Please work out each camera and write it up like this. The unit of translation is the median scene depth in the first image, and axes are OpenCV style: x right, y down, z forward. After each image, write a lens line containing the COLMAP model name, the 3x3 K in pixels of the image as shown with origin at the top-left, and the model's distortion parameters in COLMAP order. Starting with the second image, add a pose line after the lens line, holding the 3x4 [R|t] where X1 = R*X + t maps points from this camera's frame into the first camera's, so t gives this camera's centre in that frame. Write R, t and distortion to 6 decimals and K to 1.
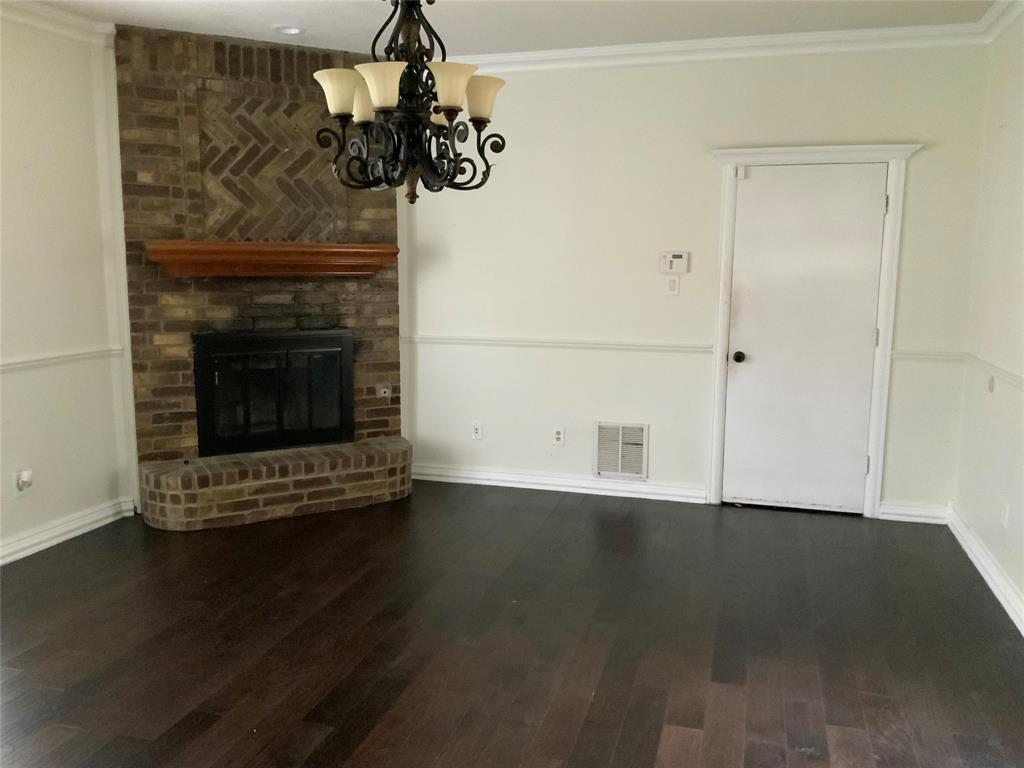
lens RADIAL K [[854.6, 0, 505.4], [0, 854.6, 386.8], [0, 0, 1]] dist [0.083950, -0.173775]
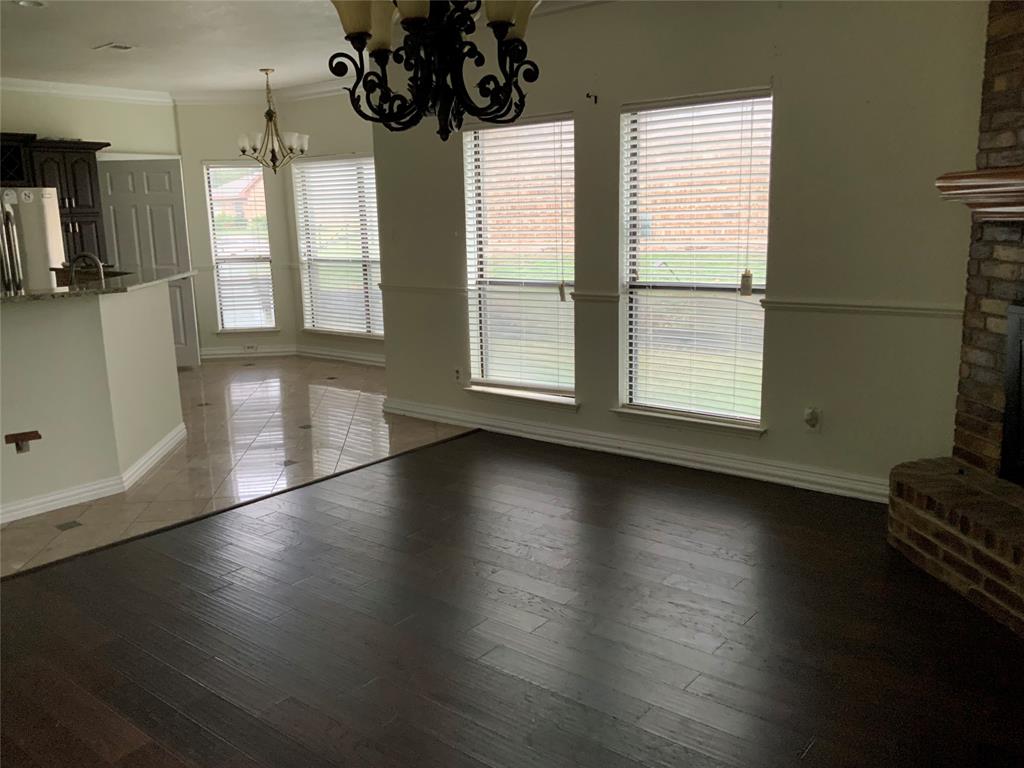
lens RADIAL K [[854.6, 0, 516.8], [0, 854.6, 381.9], [0, 0, 1]] dist [0.083950, -0.173775]
pose [[-0.400928, 0.179884, -0.898275, 0.434605], [-0.109579, 0.964076, 0.241969, -0.123681], [0.909532, 0.195444, -0.366814, 0.903180]]
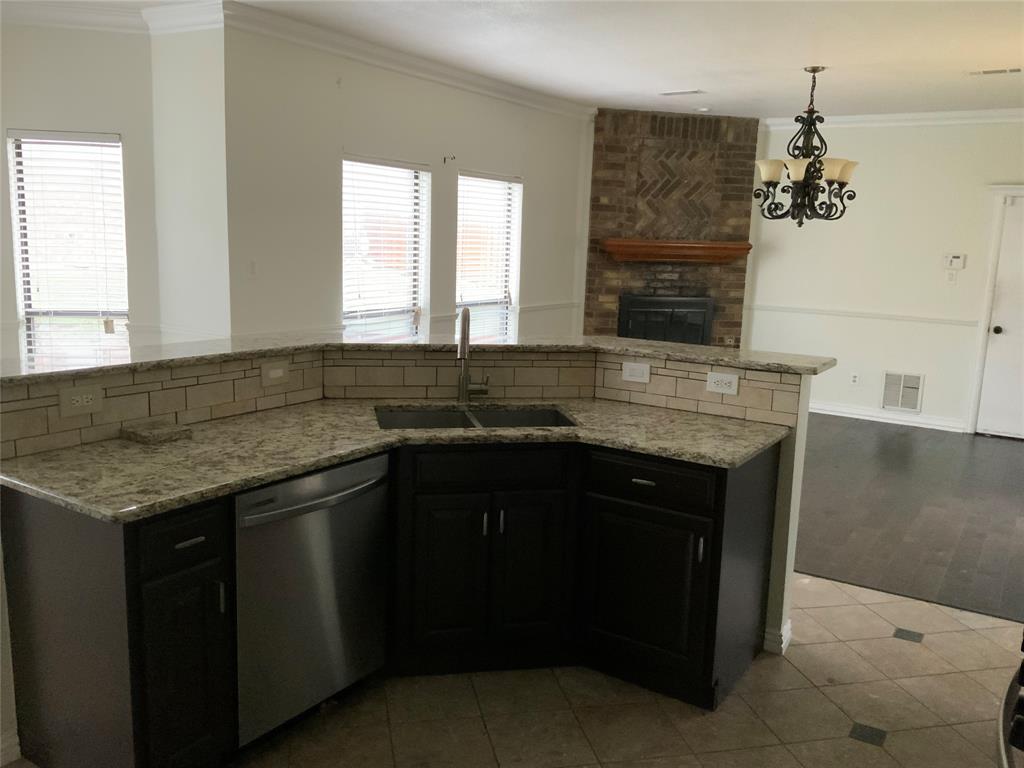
lens RADIAL K [[854.6, 0, 503.0], [0, 854.6, 389.0], [0, 0, 1]] dist [0.083950, -0.173775]
pose [[0.957970, 0.076864, -0.276379, -0.114450], [-0.070203, 0.996955, 0.033930, 0.074860], [0.278146, -0.013102, 0.960449, -0.621057]]
